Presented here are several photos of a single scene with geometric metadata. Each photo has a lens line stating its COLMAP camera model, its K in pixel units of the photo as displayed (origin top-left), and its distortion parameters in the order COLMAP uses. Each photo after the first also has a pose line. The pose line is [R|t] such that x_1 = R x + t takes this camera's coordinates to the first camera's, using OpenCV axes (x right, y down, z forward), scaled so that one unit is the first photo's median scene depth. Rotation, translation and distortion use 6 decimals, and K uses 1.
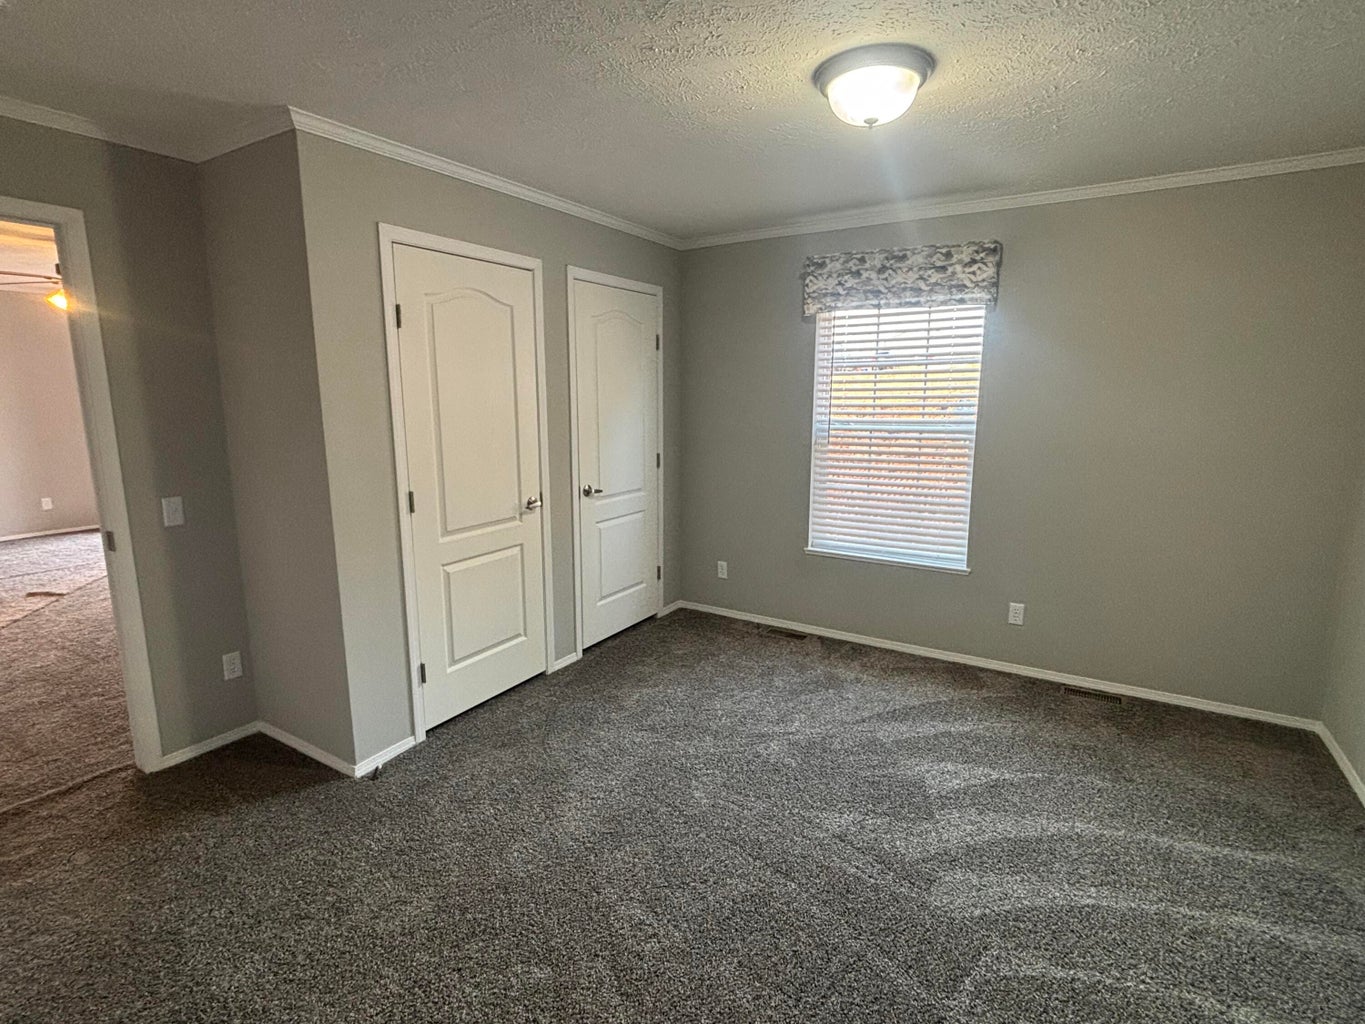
lens RADIAL K [[680.1, 0, 682.5], [0, 680.1, 512.0], [0, 0, 1]] dist [-0.002577, -0.000291]
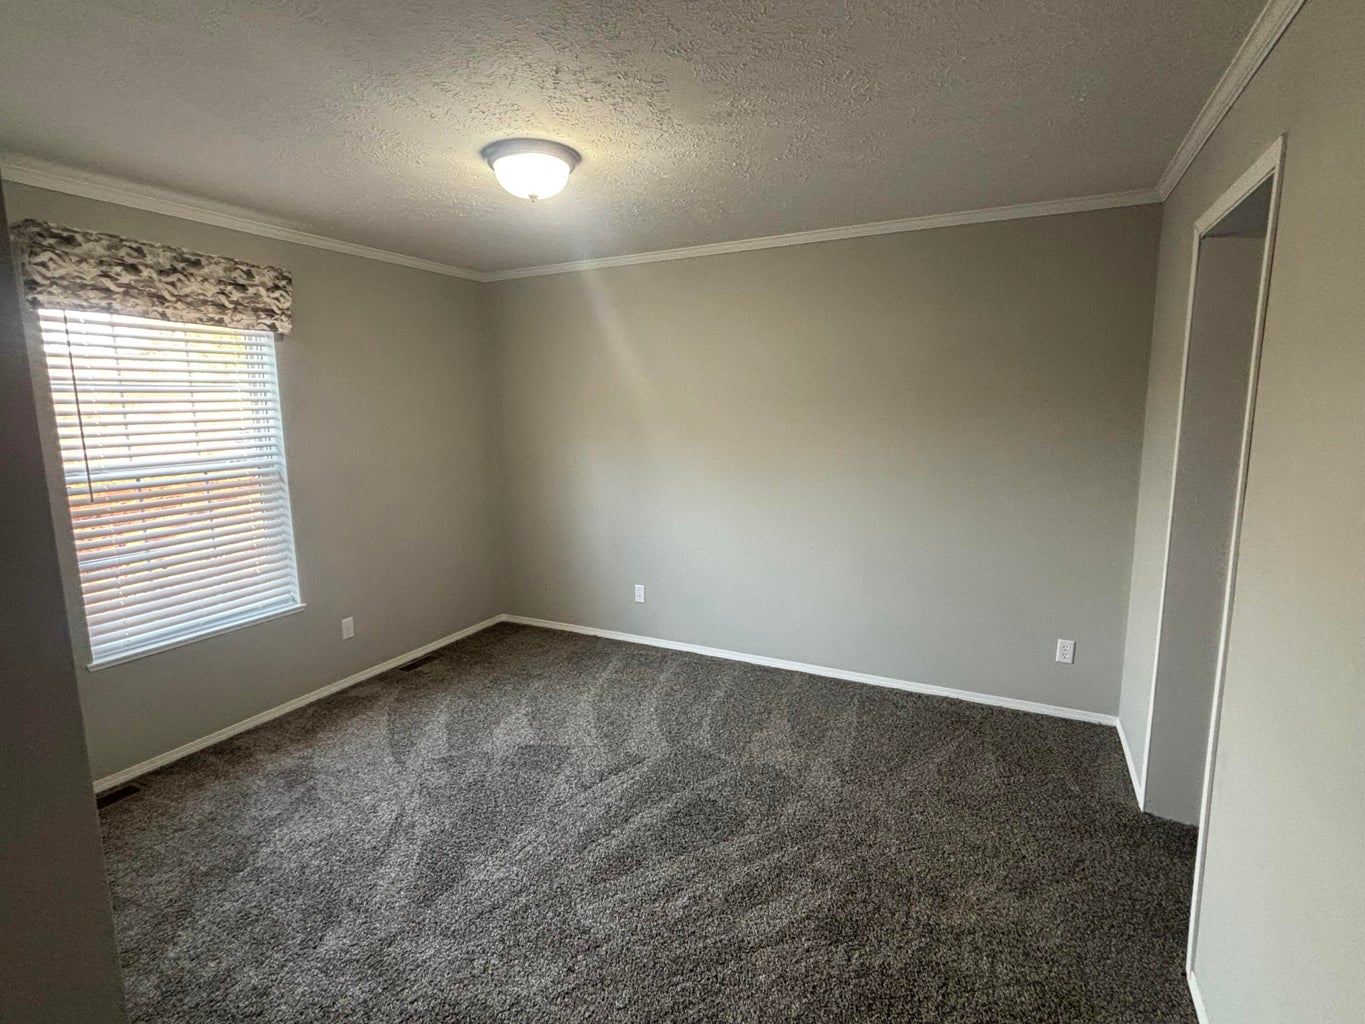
lens RADIAL K [[693.1, 0, 682.5], [0, 693.1, 512.0], [0, 0, 1]] dist [0.041224, 0.000197]
pose [[-0.086774, -0.159520, 0.983374, -0.624763], [0.184515, 0.967445, 0.173217, -0.123444], [-0.978992, 0.196478, -0.054515, 0.532144]]
